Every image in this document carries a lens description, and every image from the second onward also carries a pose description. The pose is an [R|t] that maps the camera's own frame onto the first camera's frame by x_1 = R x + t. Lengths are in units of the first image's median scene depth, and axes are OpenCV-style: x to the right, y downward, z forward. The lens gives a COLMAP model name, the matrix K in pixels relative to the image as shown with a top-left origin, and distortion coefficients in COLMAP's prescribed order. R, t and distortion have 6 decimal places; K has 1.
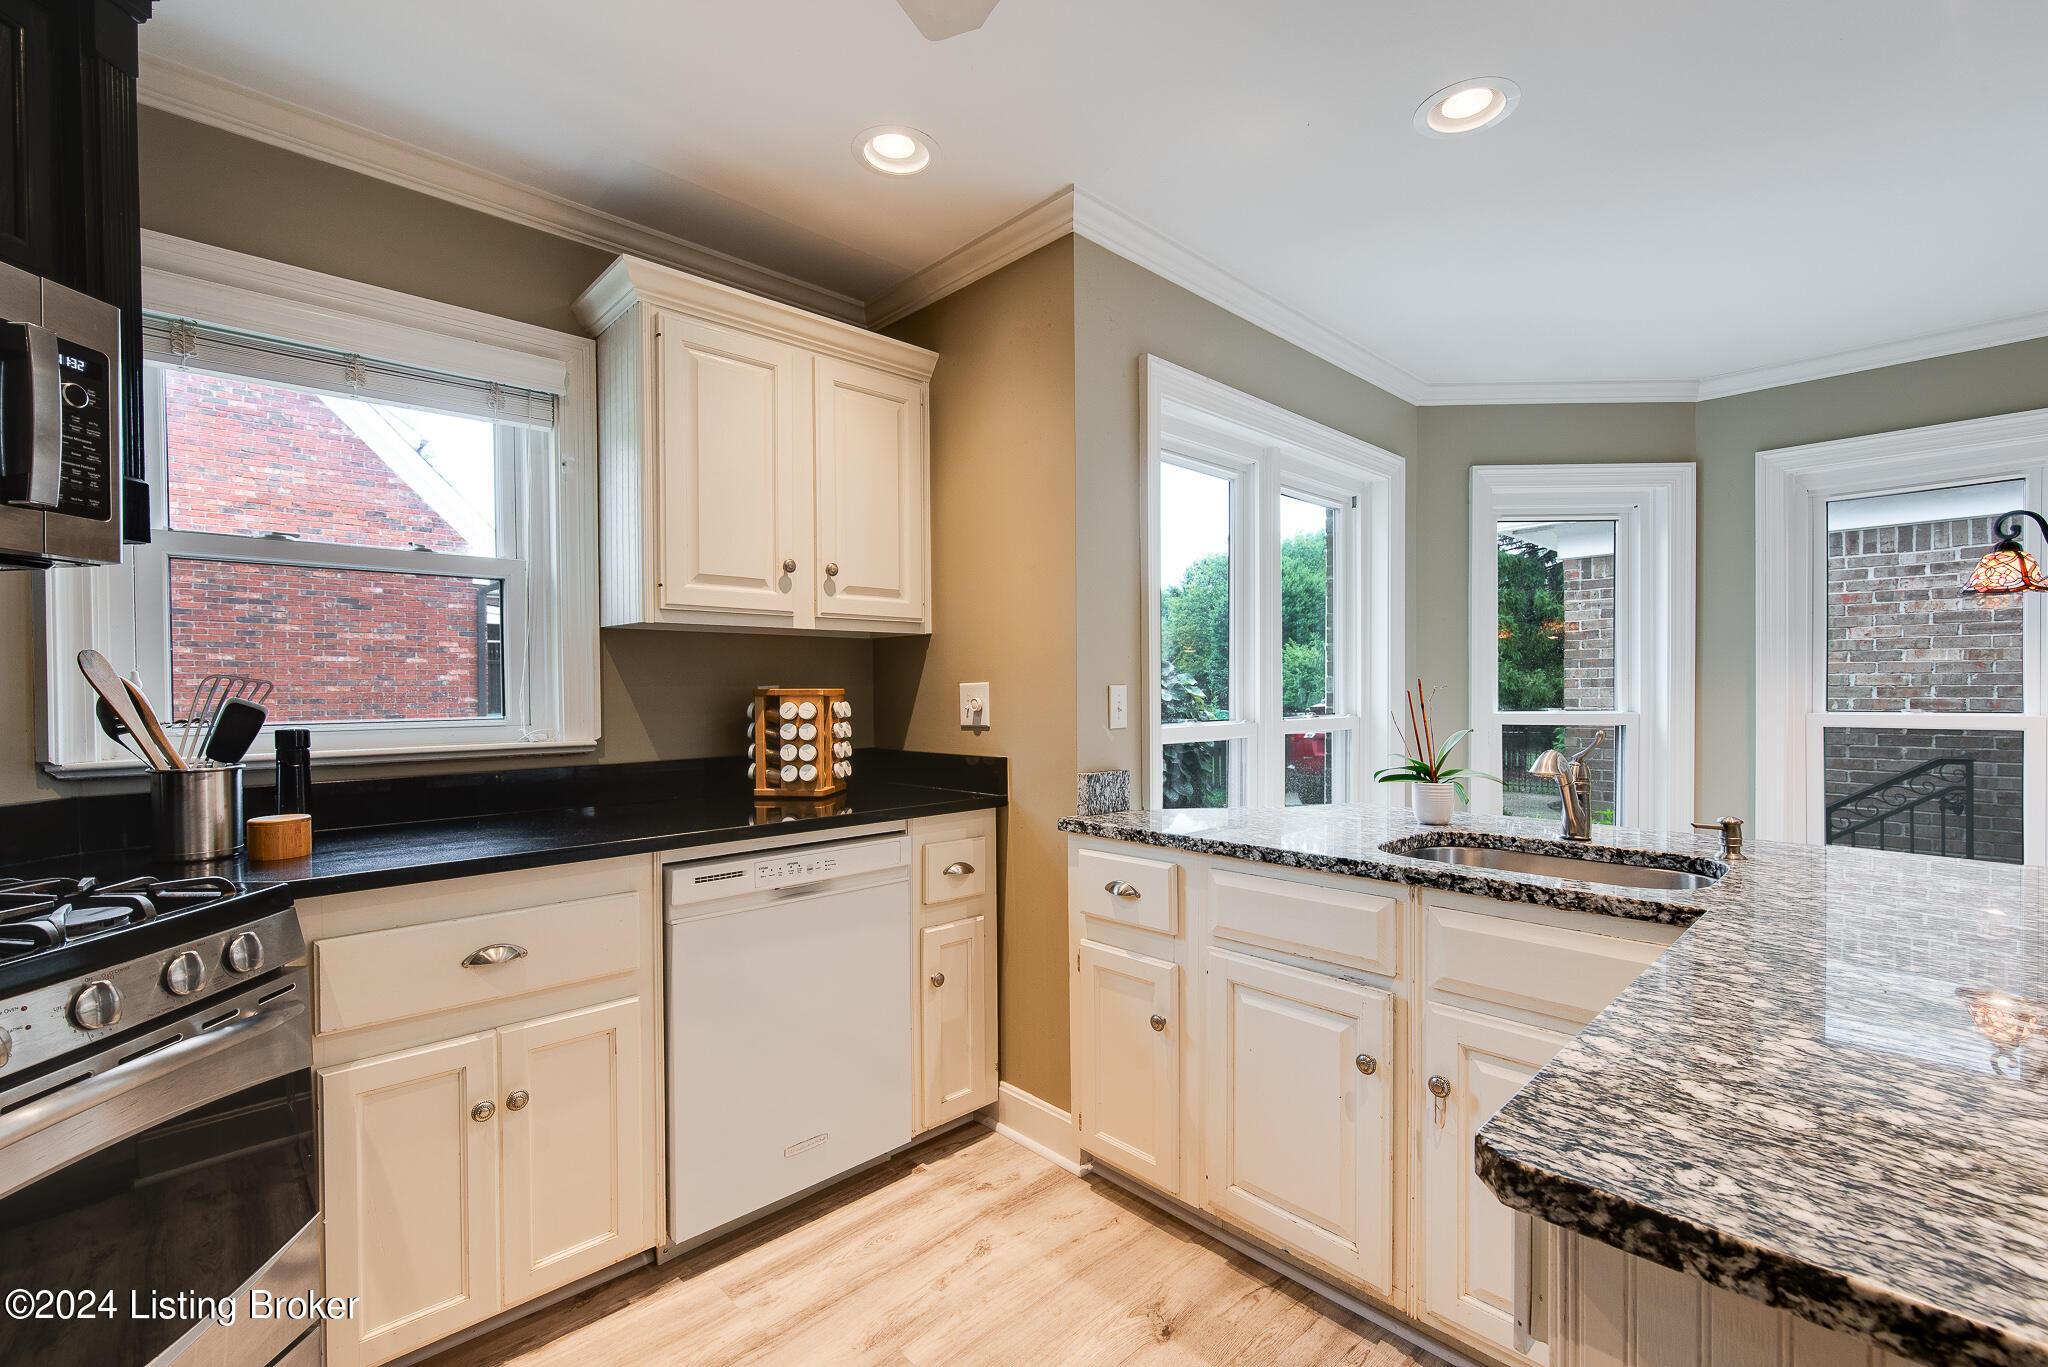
lens RADIAL K [[902.6, 0, 1026.9], [0, 902.6, 686.5], [0, 0, 1]] dist [0.001427, 0.000280]
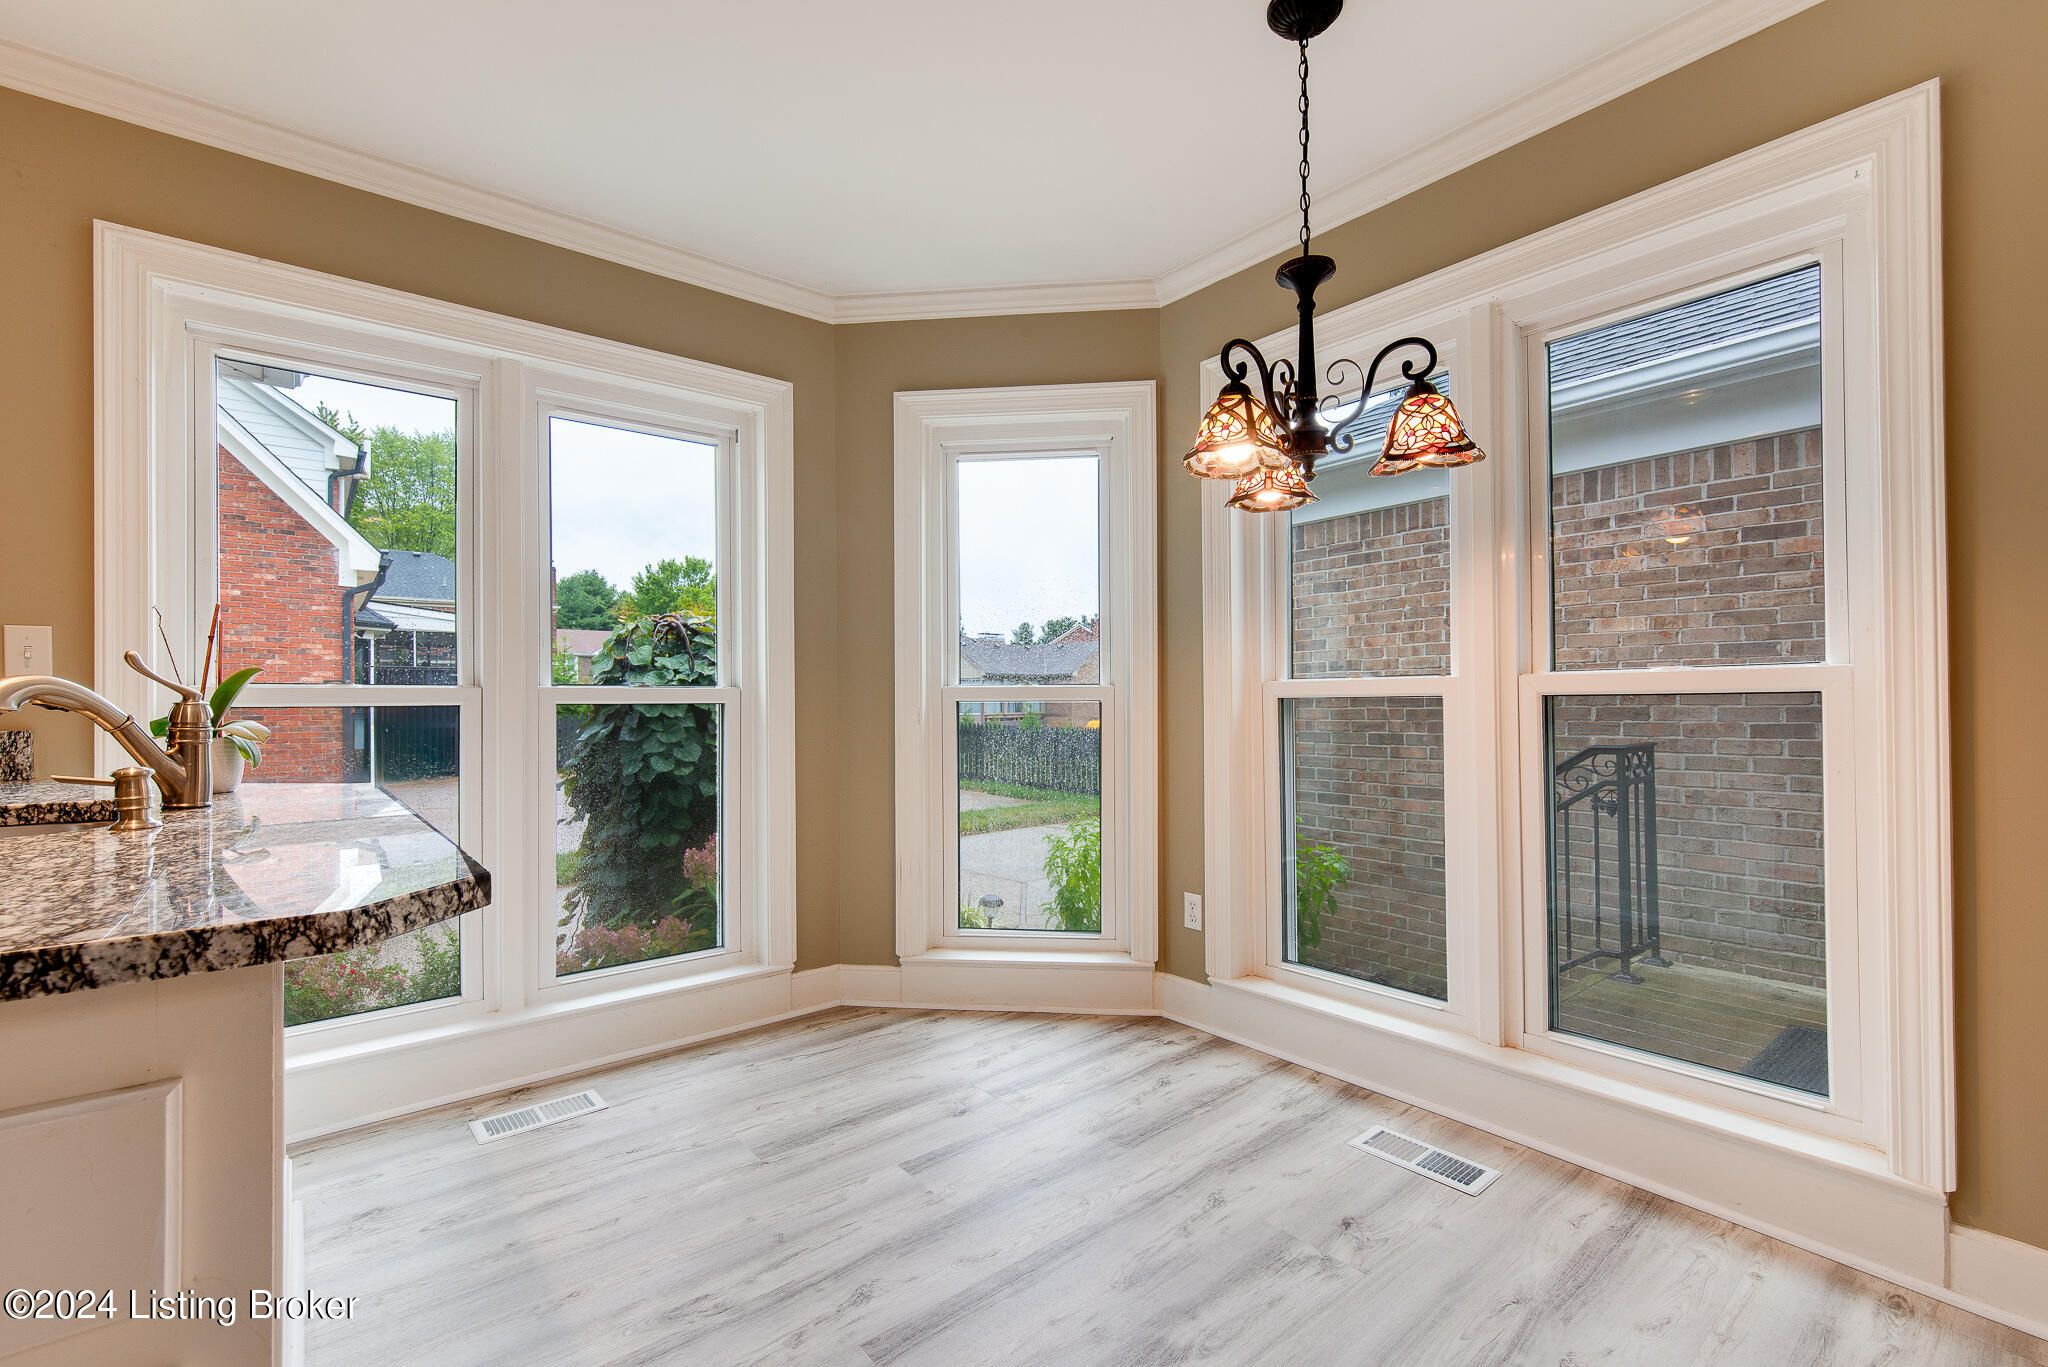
lens RADIAL K [[902.6, 0, 1026.3], [0, 902.6, 687.4], [0, 0, 1]] dist [0.001427, 0.000280]
pose [[0.997233, -0.003711, -0.074251, 0.526749], [0.002816, 0.999922, -0.012157, 0.031680], [0.074291, 0.011914, 0.997165, 0.134784]]
